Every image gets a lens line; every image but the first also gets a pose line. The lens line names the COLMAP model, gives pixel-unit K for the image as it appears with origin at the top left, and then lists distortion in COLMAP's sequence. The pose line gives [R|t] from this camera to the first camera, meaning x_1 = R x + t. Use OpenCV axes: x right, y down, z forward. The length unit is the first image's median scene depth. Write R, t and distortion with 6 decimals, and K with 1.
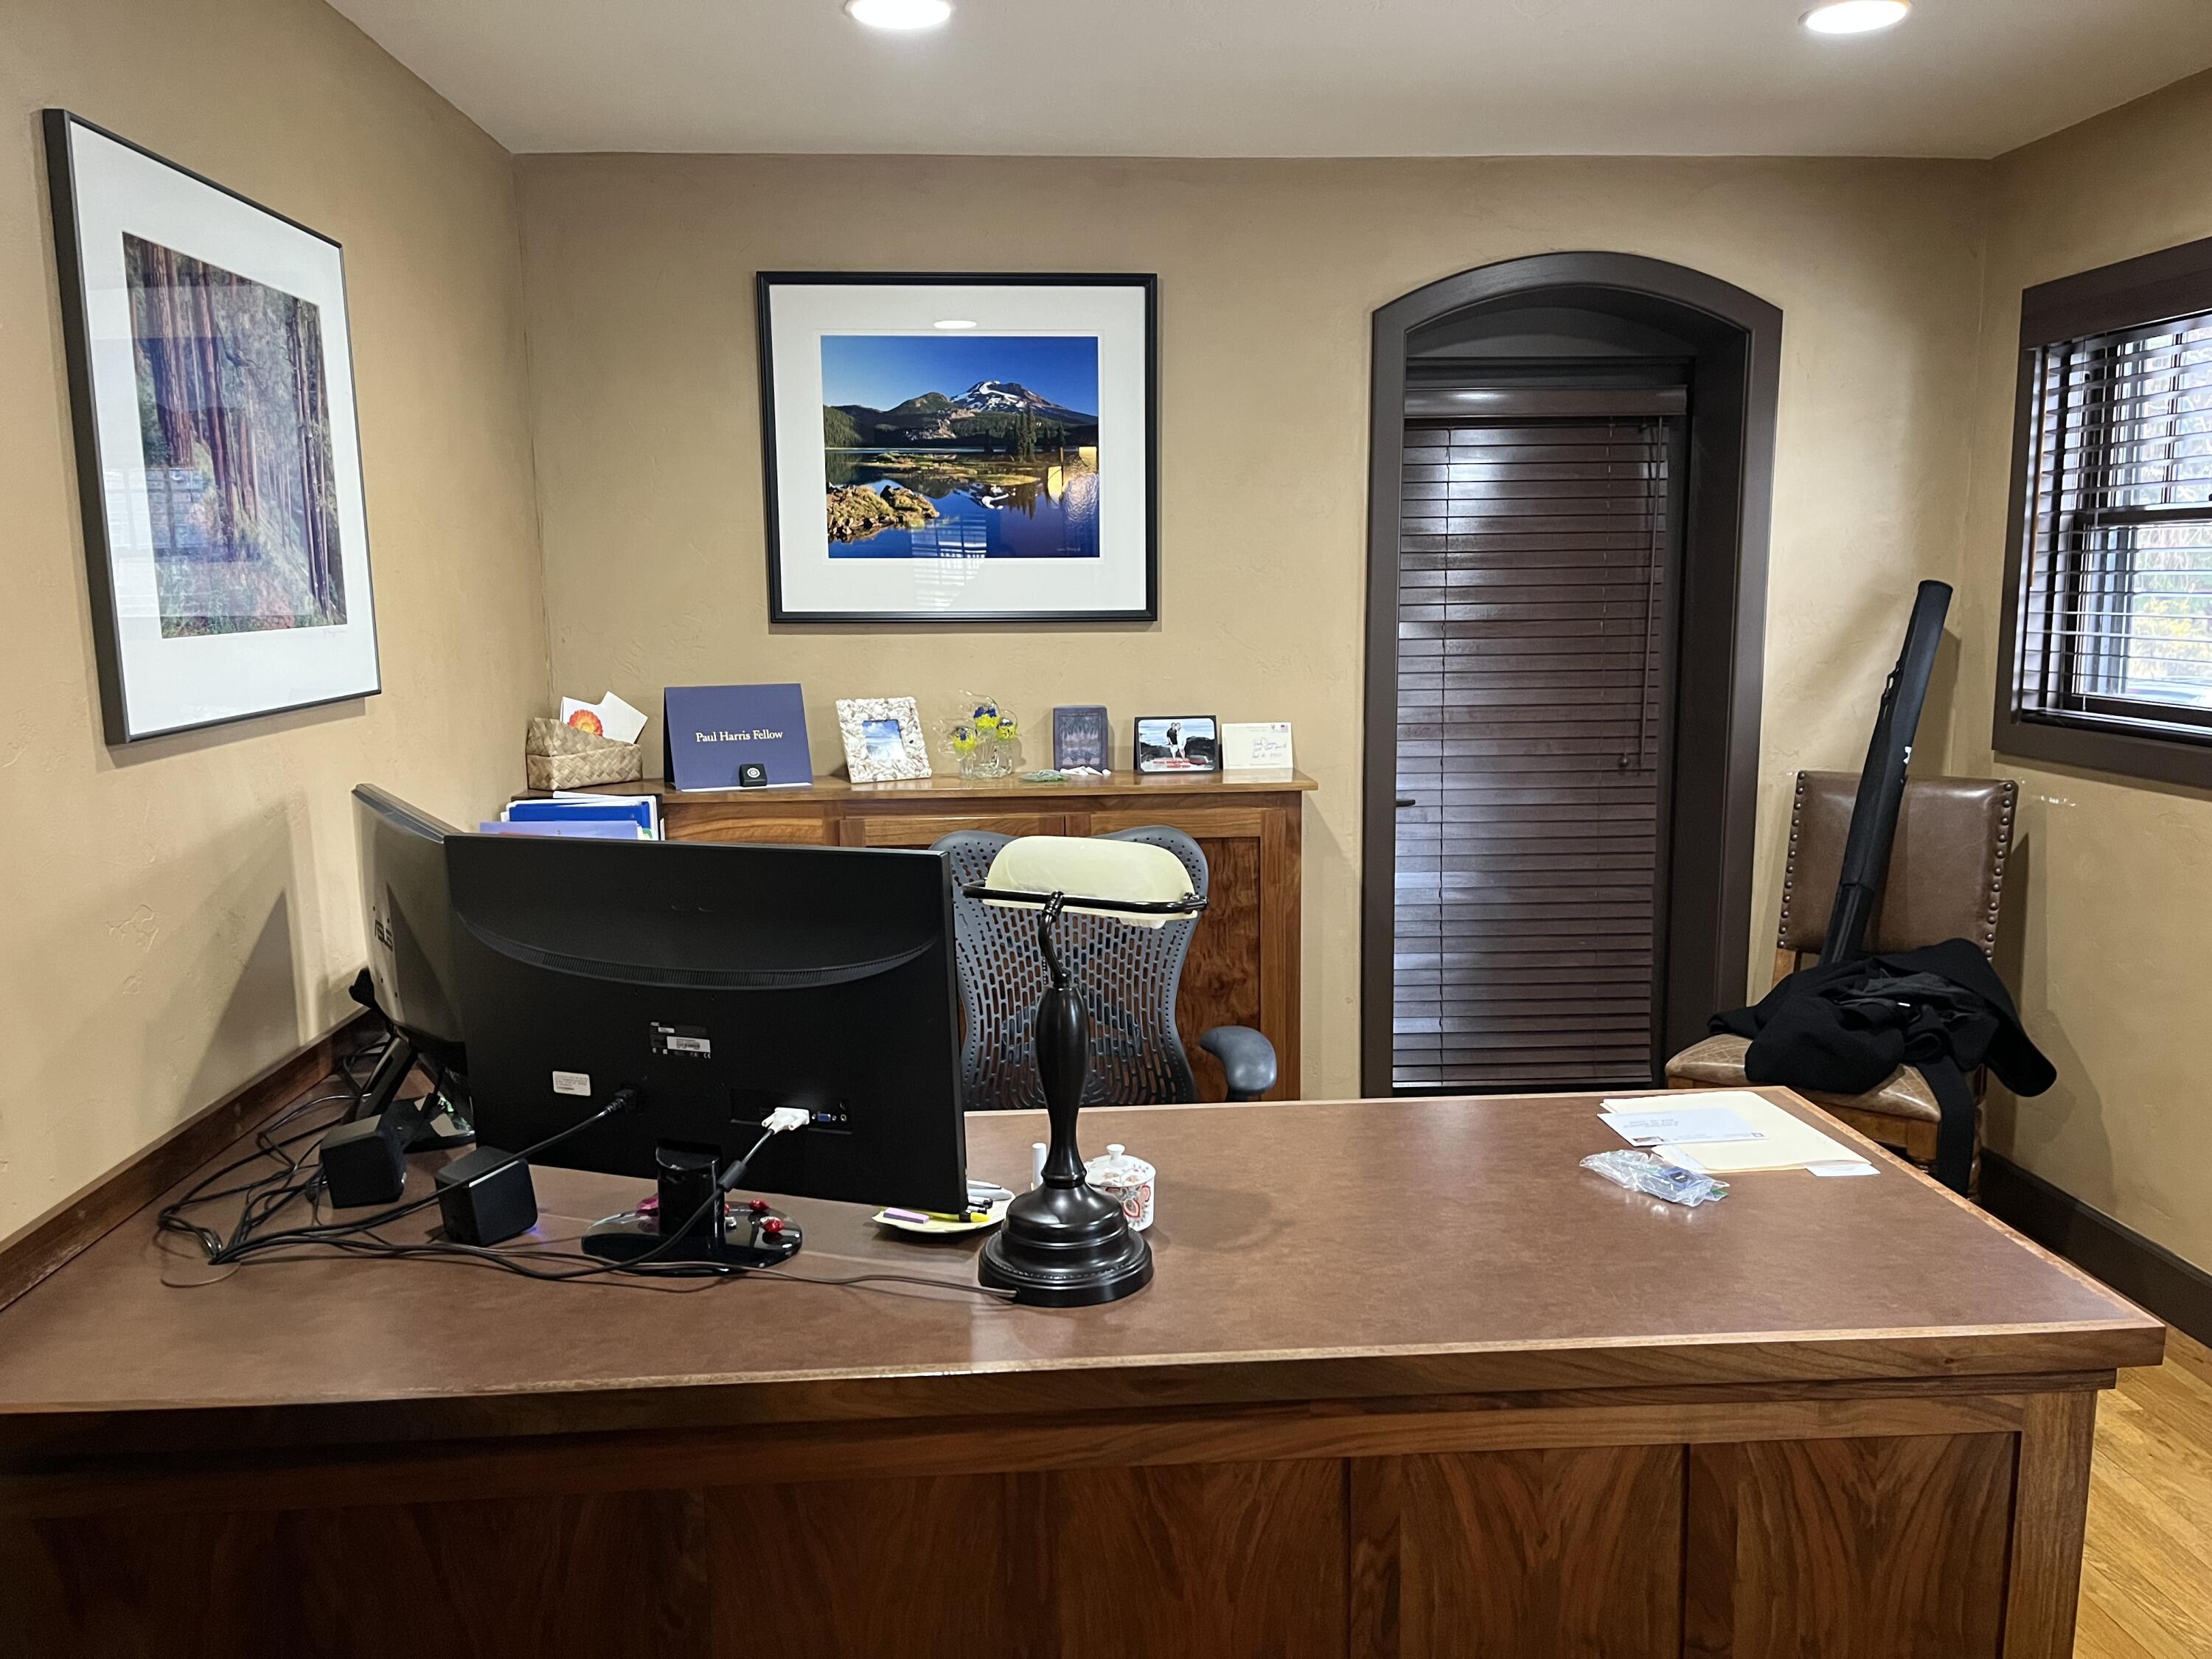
lens RADIAL K [[1677.6, 0, 1093.0], [0, 1677.6, 810.7], [0, 0, 1]] dist [0.013057, -0.010472]
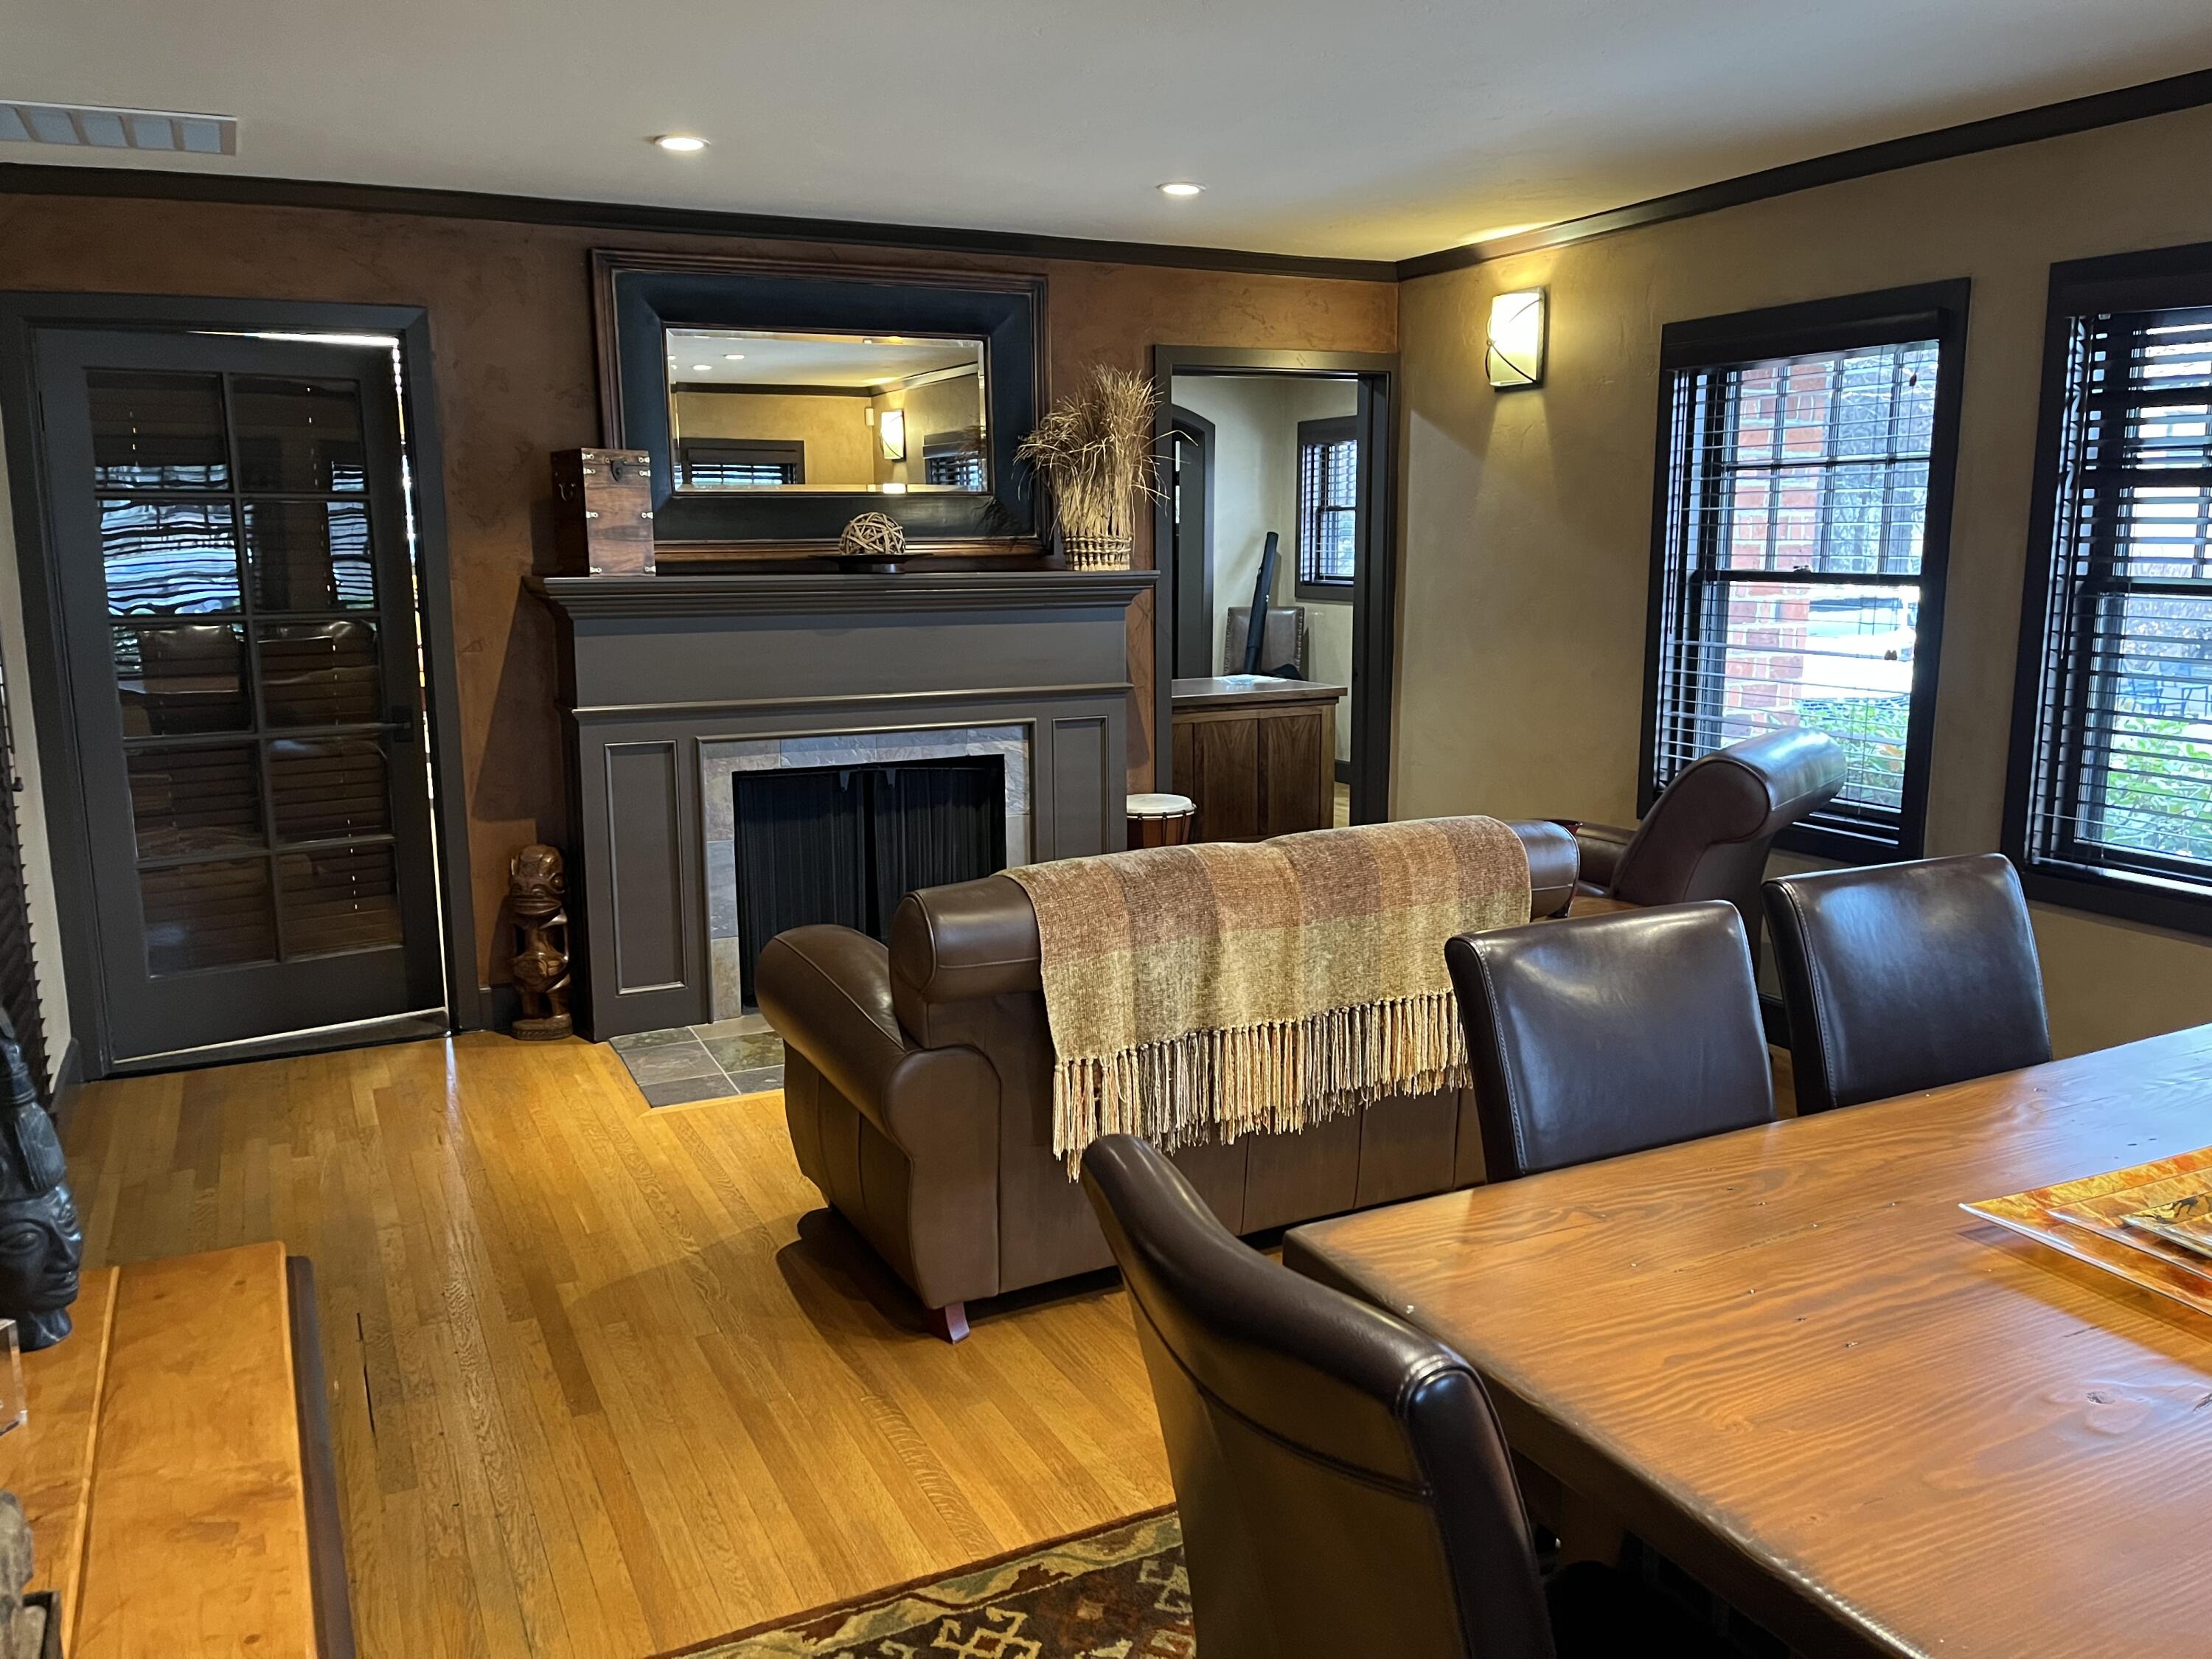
lens RADIAL K [[1677.6, 0, 1106.5], [0, 1677.6, 831.2], [0, 0, 1]] dist [0.013057, -0.010472]
pose [[0.917486, -0.062964, 0.392753, -0.819252], [0.048739, 0.997747, 0.046096, 0.201560], [-0.394771, -0.023150, 0.918488, -1.352801]]
